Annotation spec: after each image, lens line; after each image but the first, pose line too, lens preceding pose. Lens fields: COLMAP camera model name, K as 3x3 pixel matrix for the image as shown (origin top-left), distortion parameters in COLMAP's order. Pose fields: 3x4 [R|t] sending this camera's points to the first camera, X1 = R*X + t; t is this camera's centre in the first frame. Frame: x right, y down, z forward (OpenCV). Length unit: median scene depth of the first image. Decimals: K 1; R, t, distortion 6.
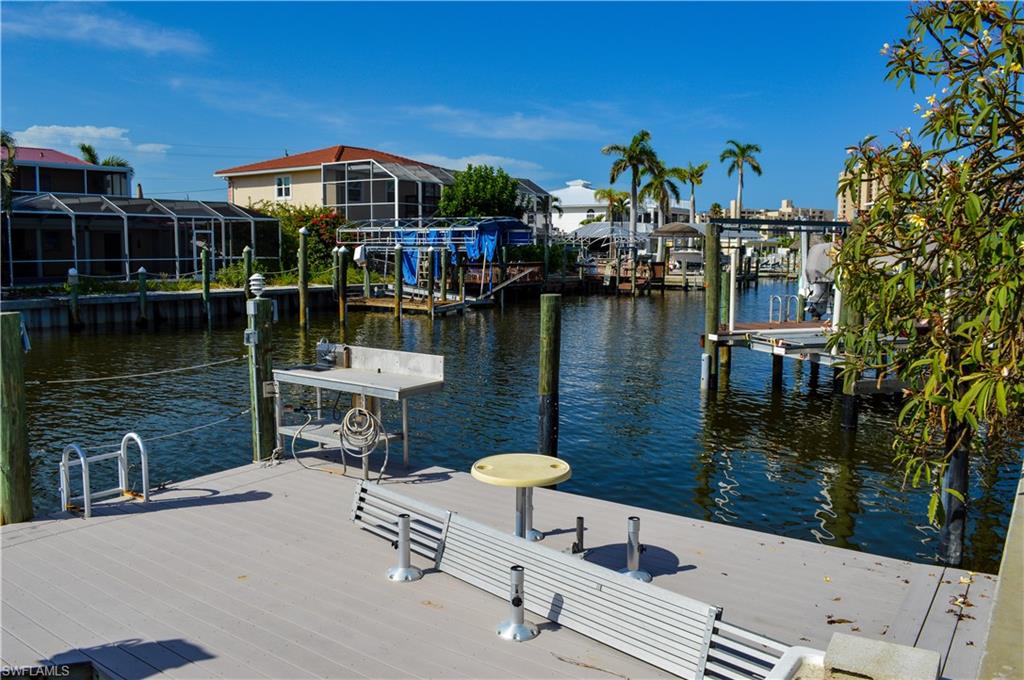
lens RADIAL K [[817.2, 0, 512.0], [0, 817.2, 340.0], [0, 0, 1]] dist [-0.074274, 0.001443]
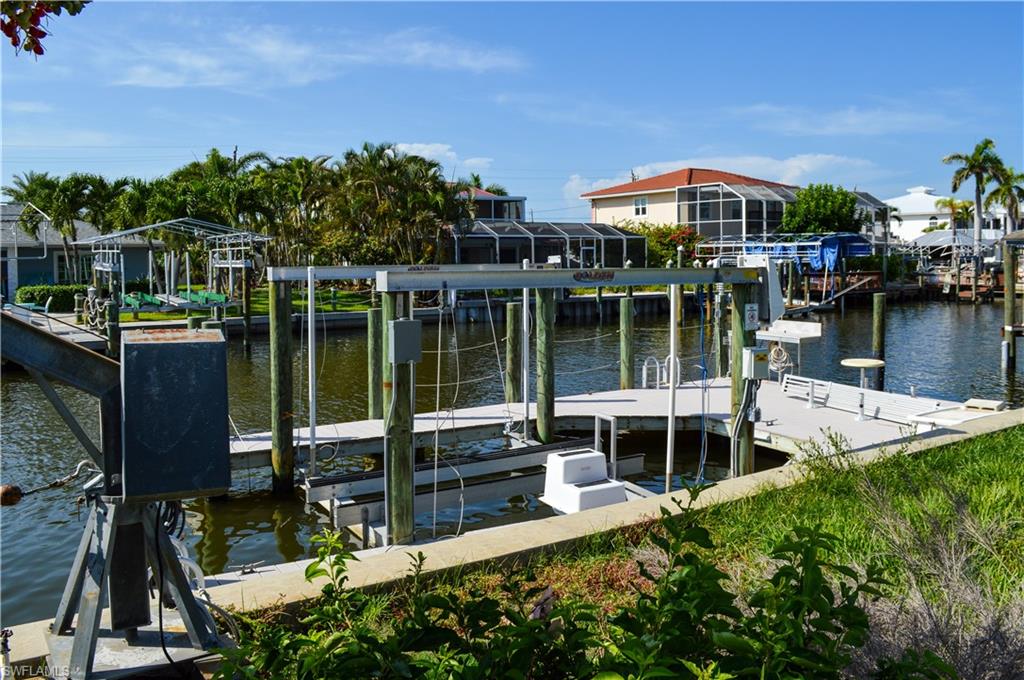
lens RADIAL K [[858.2, 0, 508.9], [0, 858.2, 287.5], [0, 0, 1]] dist [-0.082221, 0.001228]
pose [[0.928332, 0.000392, -0.371751, -0.003746], [-0.028286, 0.997175, -0.069582, 0.016582], [0.370674, 0.075110, 0.925721, -0.202193]]
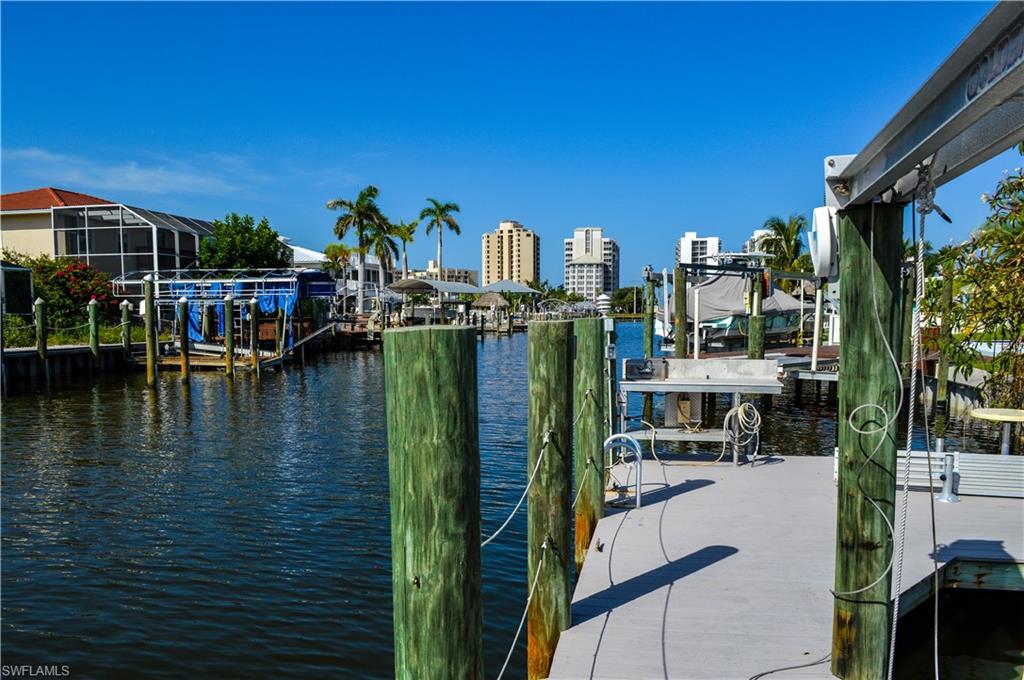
lens RADIAL K [[851.2, 0, 511.2], [0, 851.2, 363.0], [0, 0, 1]] dist [-0.080066, 0.002462]
pose [[0.906512, -0.033180, 0.420875, -0.166460], [0.054235, 0.997799, -0.038153, 0.008690], [-0.418682, 0.057412, 0.906316, 0.002501]]
